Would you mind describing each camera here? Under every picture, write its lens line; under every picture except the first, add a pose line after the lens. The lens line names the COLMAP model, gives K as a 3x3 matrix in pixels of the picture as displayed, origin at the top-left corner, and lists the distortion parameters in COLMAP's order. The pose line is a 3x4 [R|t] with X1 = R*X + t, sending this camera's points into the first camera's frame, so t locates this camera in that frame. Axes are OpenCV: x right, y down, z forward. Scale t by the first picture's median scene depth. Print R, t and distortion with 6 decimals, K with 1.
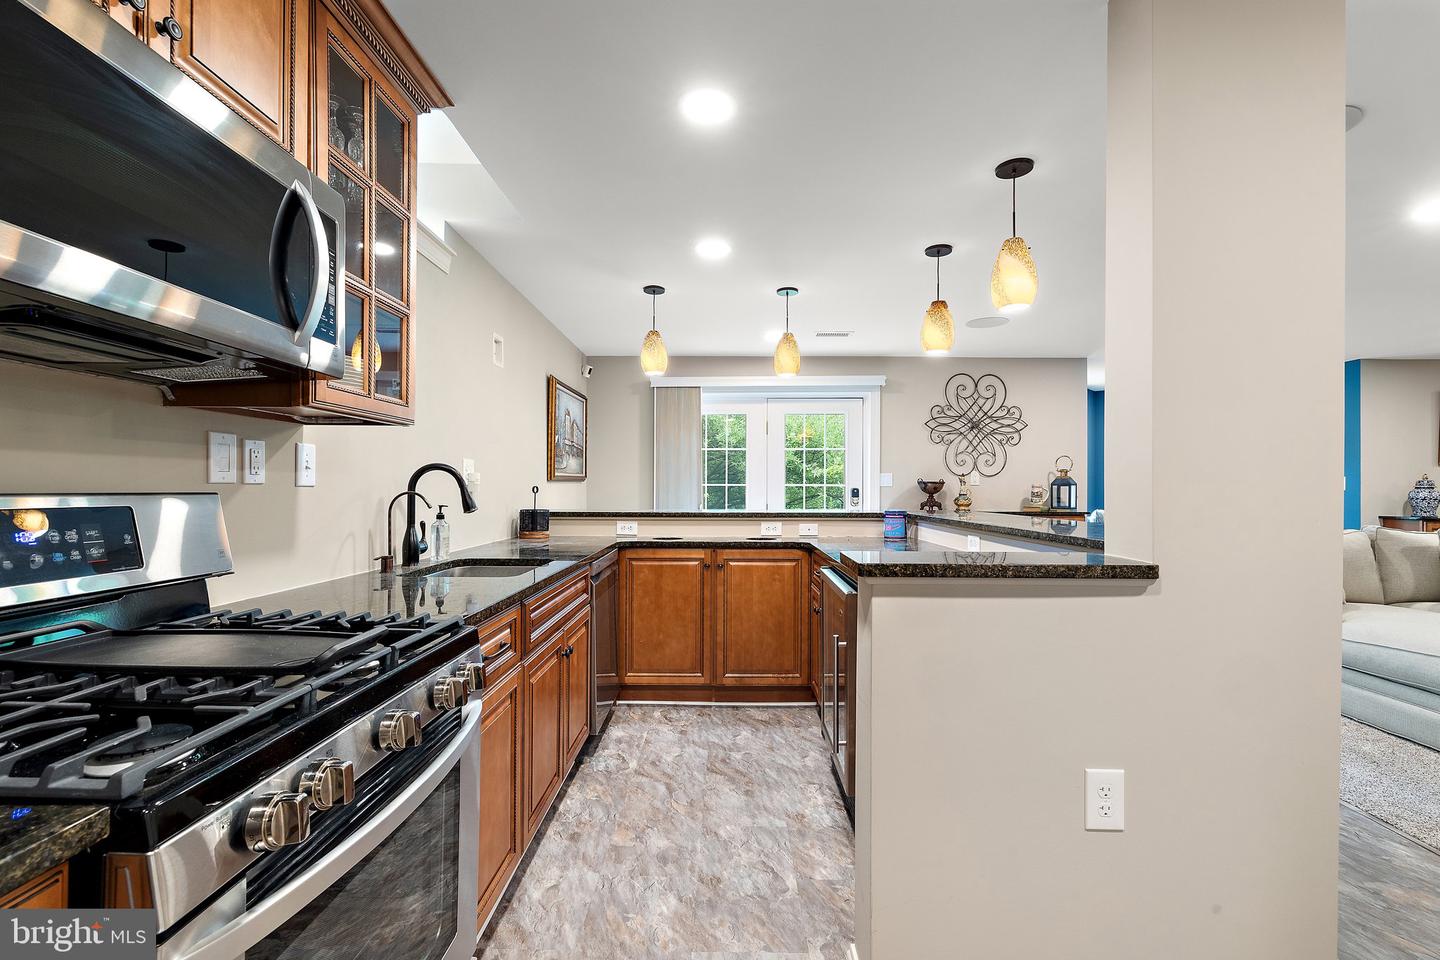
lens RADIAL K [[617.7, 0, 723.3], [0, 617.7, 485.3], [0, 0, 1]] dist [0.002709, 0.000187]
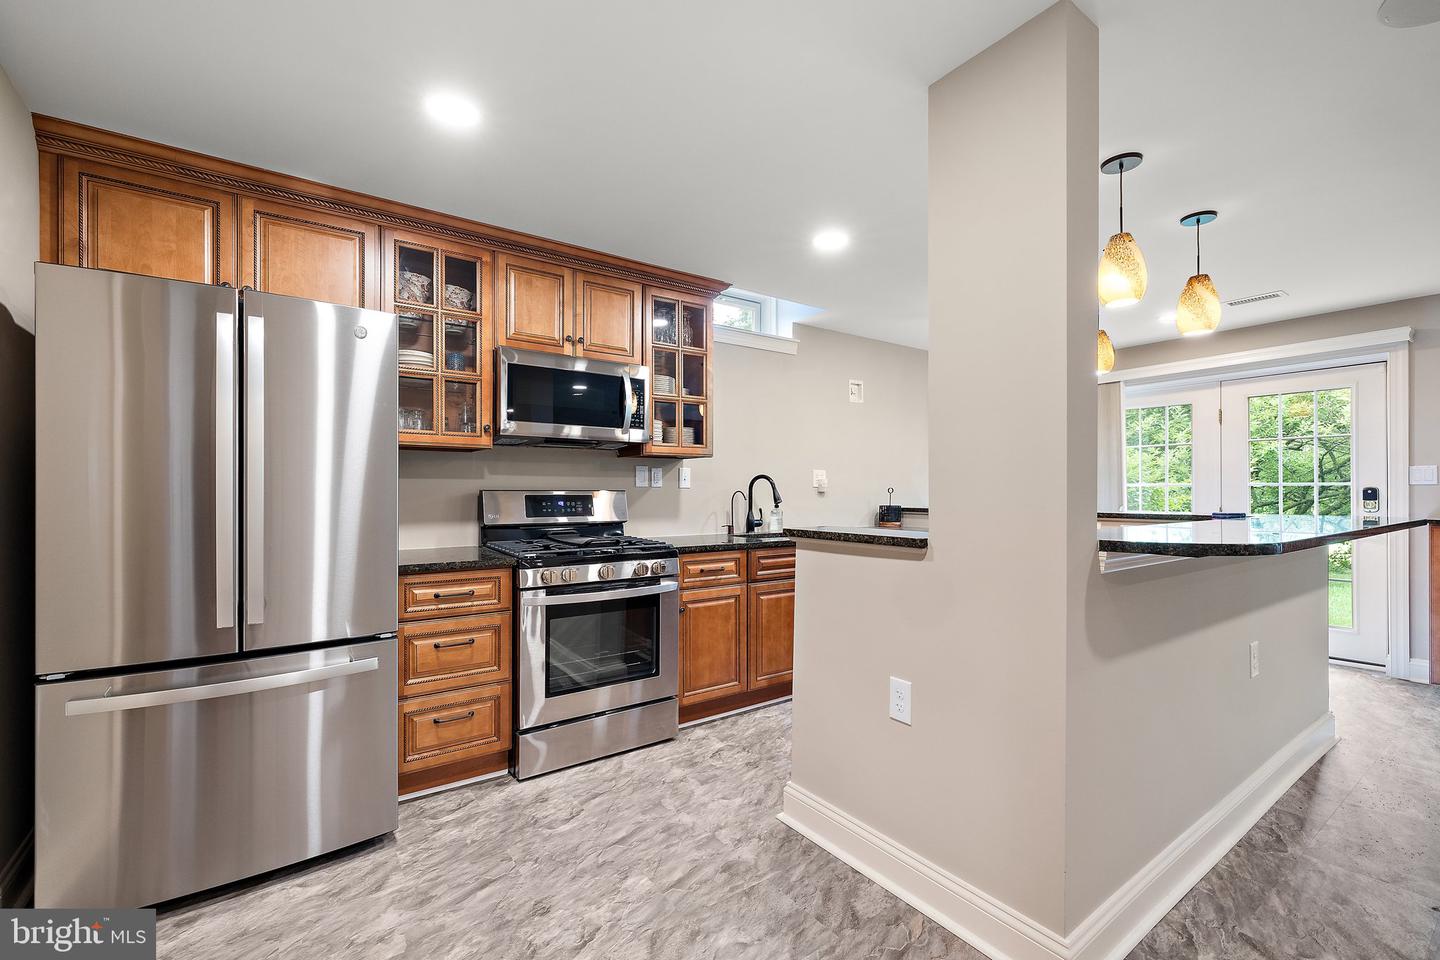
lens RADIAL K [[617.7, 0, 721.2], [0, 617.7, 487.2], [0, 0, 1]] dist [0.002709, 0.000187]
pose [[0.580184, -0.010496, -0.814418, 1.516664], [0.006566, 0.999945, -0.008209, 0.022122], [0.814459, -0.000585, 0.580221, -0.165565]]
